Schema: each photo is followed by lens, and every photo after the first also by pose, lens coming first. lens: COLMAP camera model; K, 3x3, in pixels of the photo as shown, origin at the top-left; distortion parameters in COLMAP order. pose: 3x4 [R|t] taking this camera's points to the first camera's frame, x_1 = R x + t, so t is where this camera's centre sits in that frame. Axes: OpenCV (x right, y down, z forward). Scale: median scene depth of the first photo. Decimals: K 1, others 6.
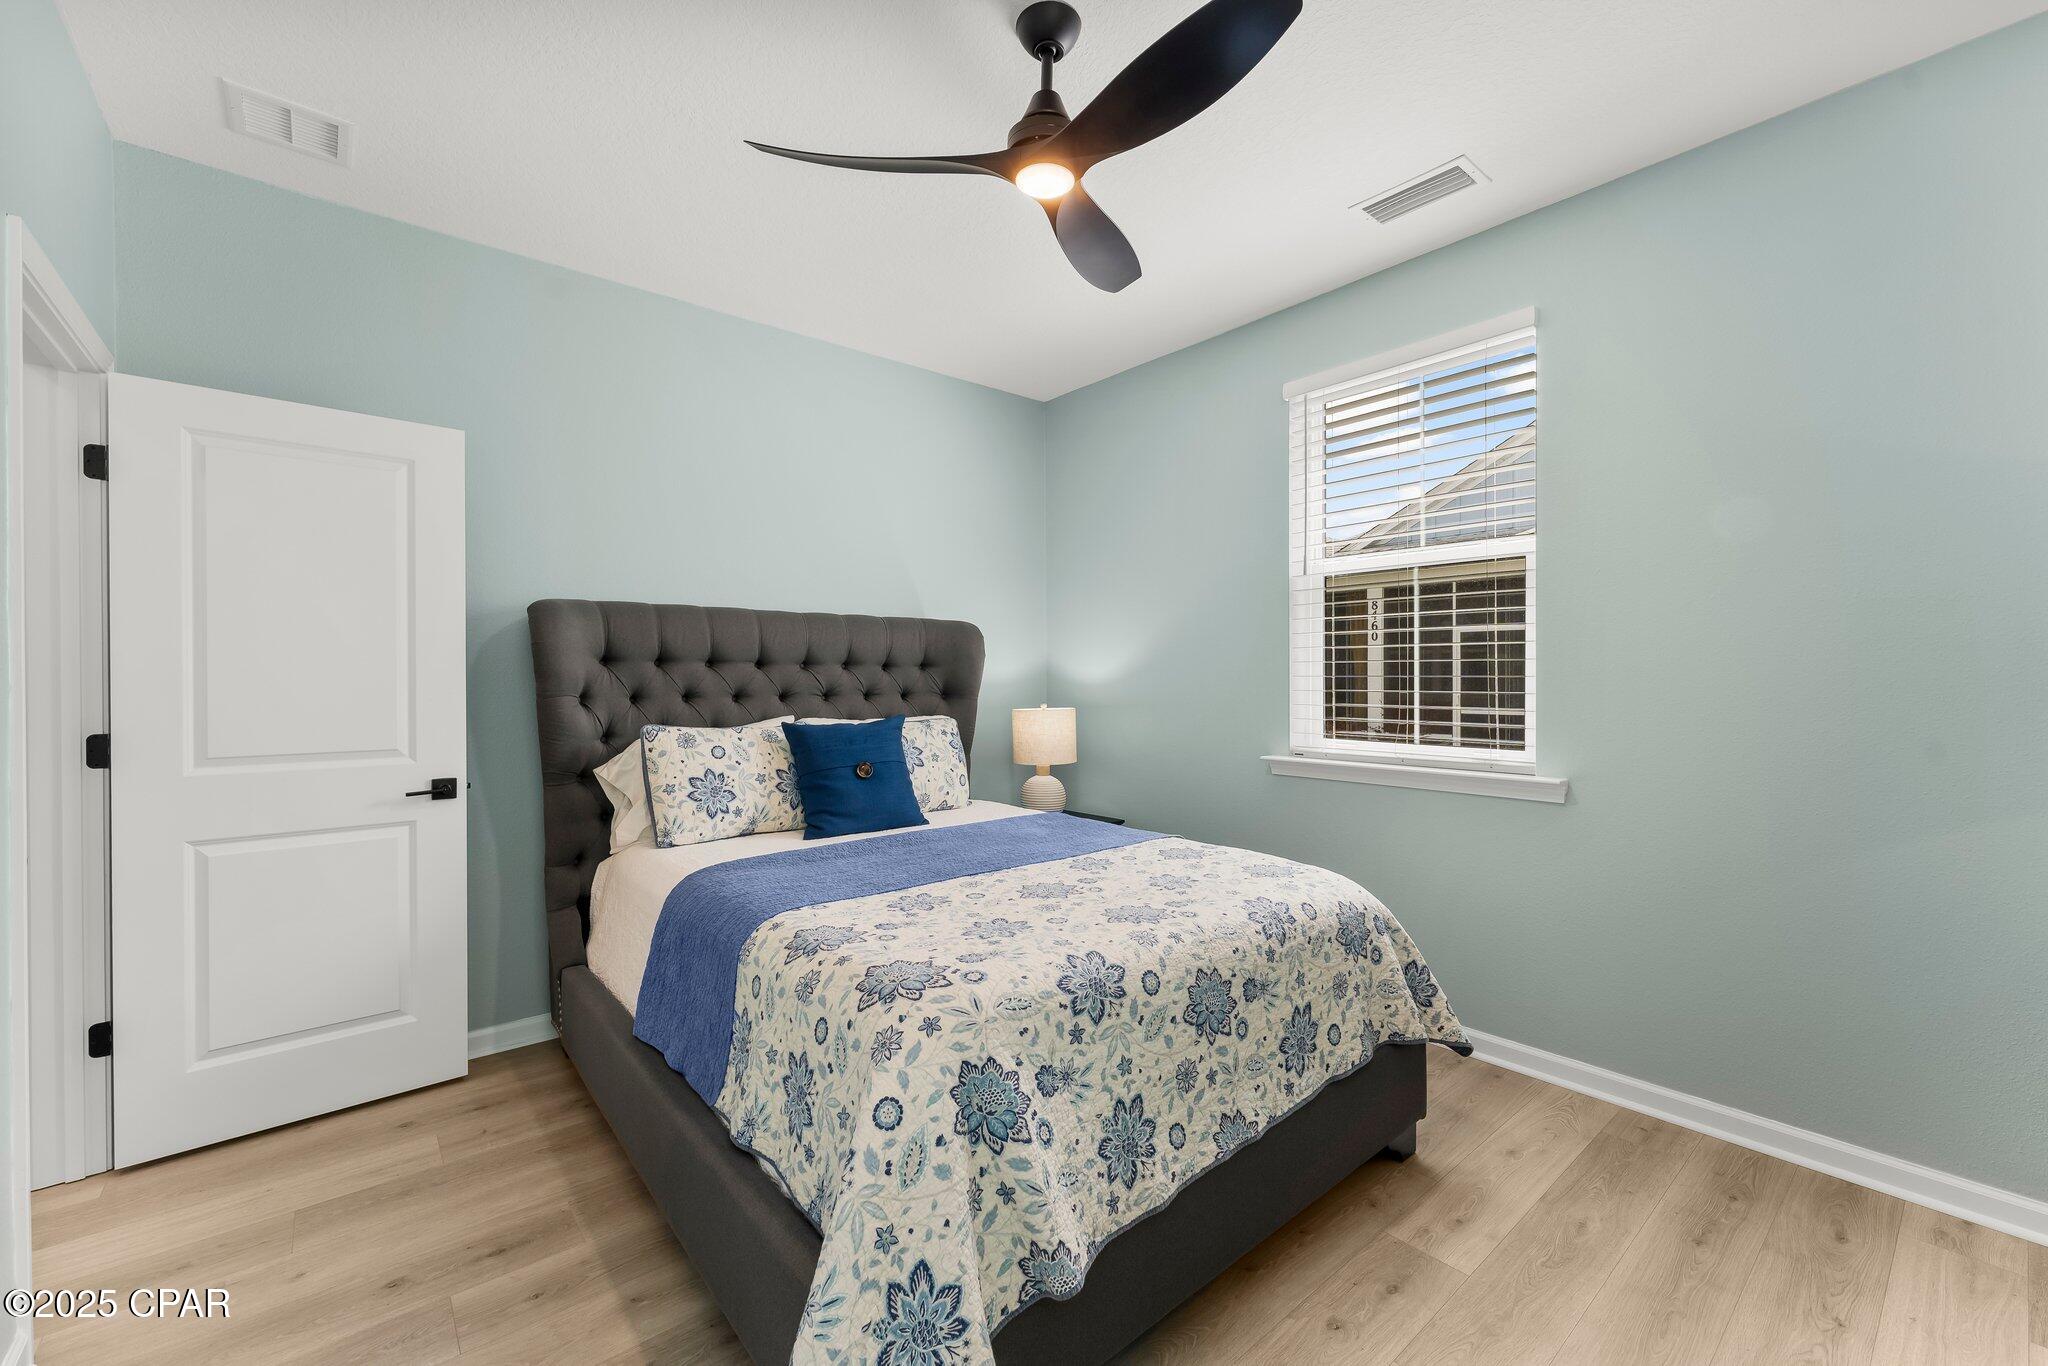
lens RADIAL K [[826.9, 0, 1024.0], [0, 826.9, 683.0], [0, 0, 1]] dist [0.000109, 0.000003]
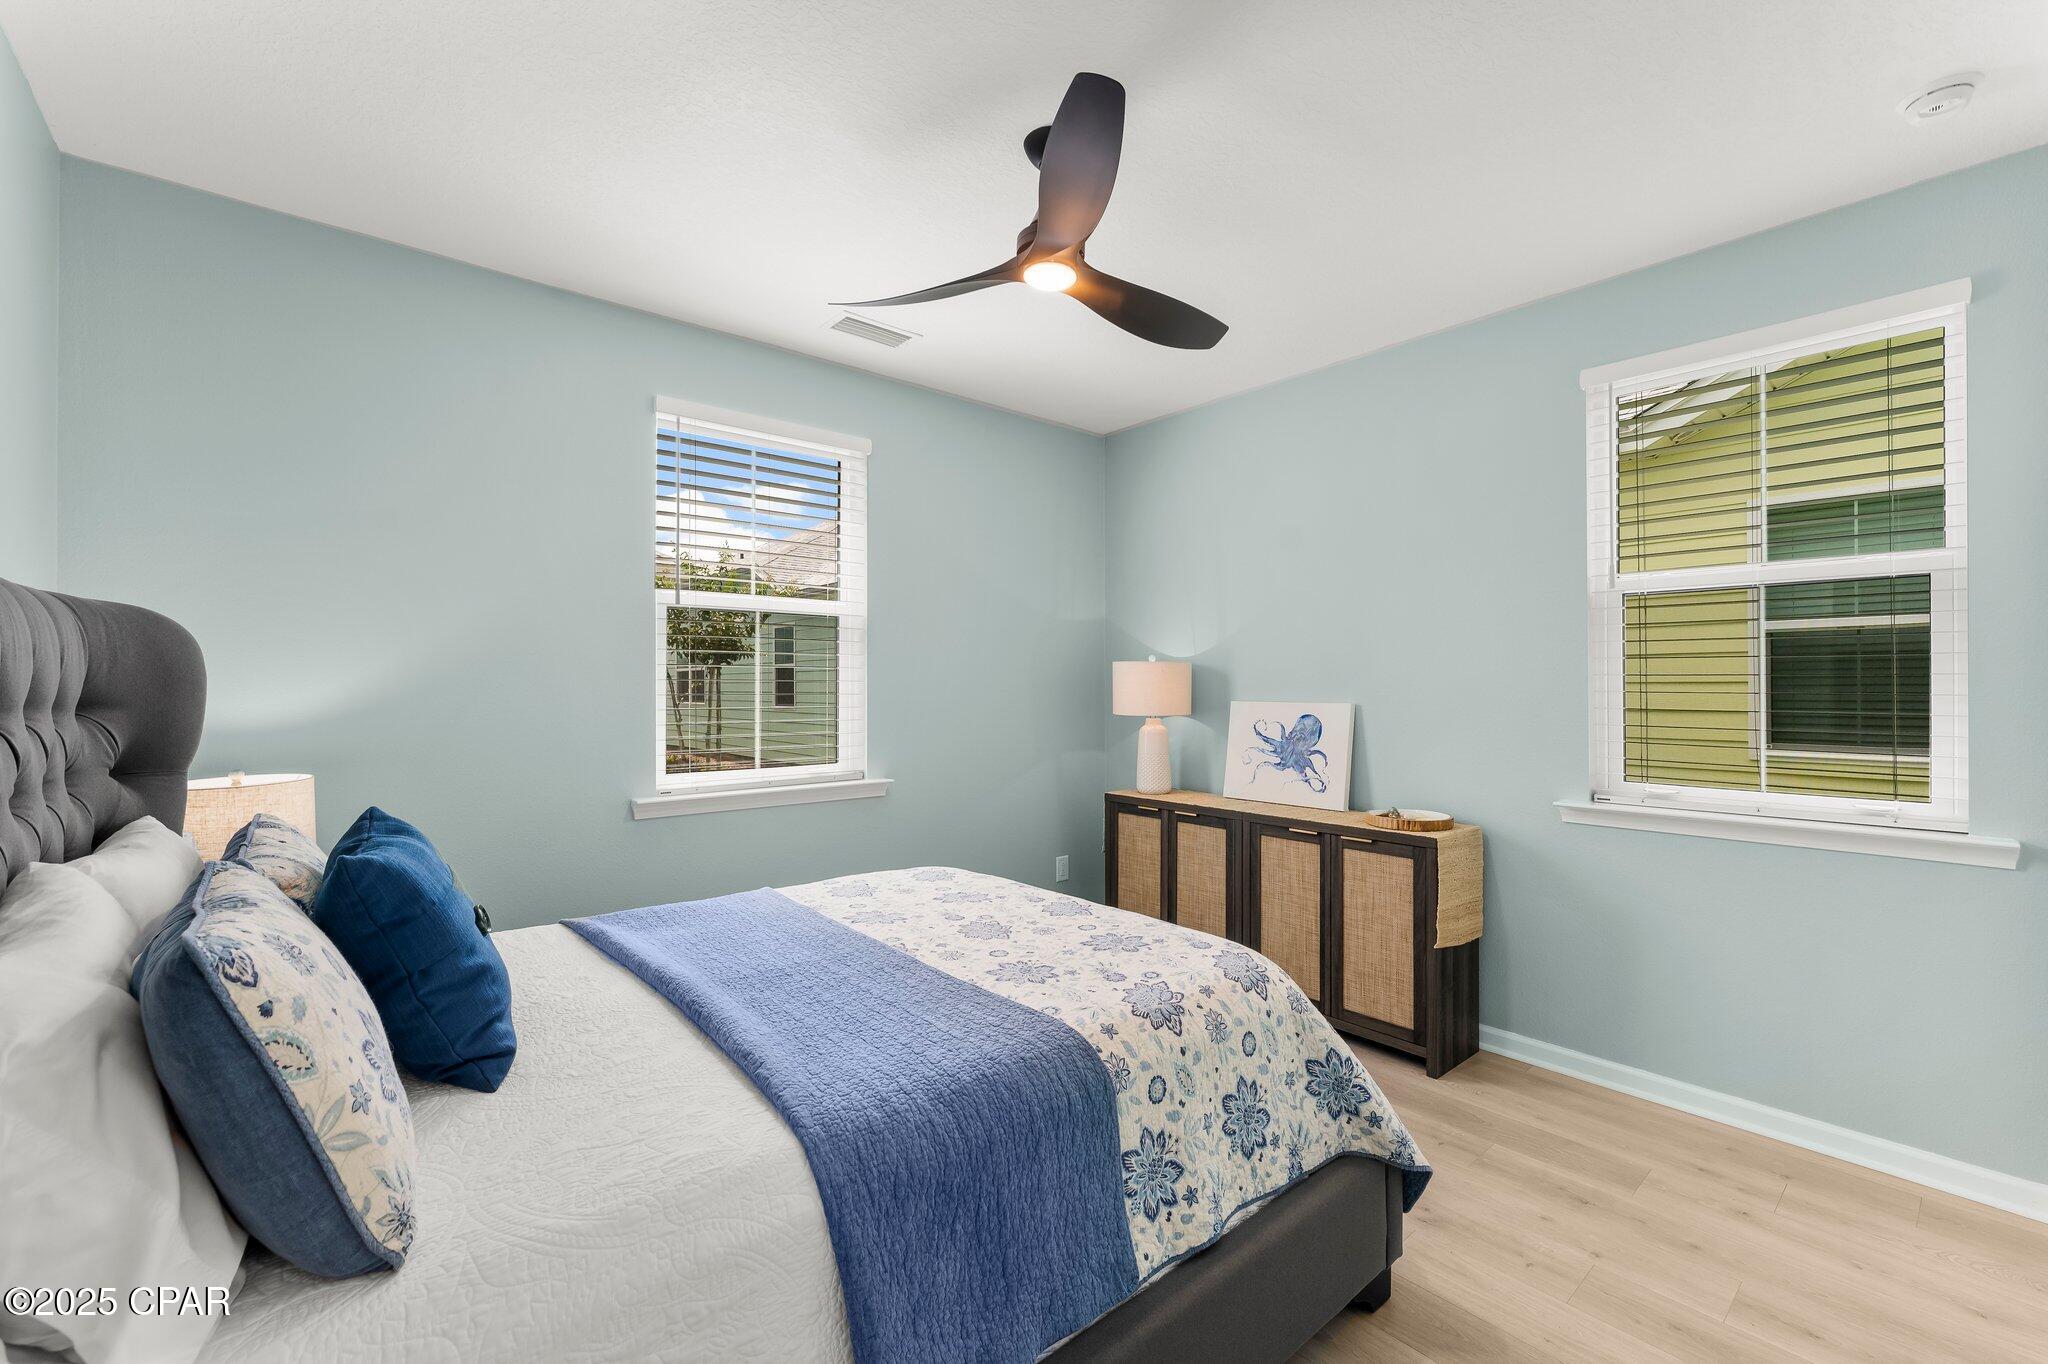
lens RADIAL K [[853.8, 0, 1024.0], [0, 853.8, 682.0], [0, 0, 1]] dist [-0.000121, -0.000010]
pose [[-0.005070, 0.004582, 0.999977, -1.097359], [0.006430, 0.999969, -0.004550, -0.055329], [-0.999966, 0.006406, -0.005099, 1.015969]]
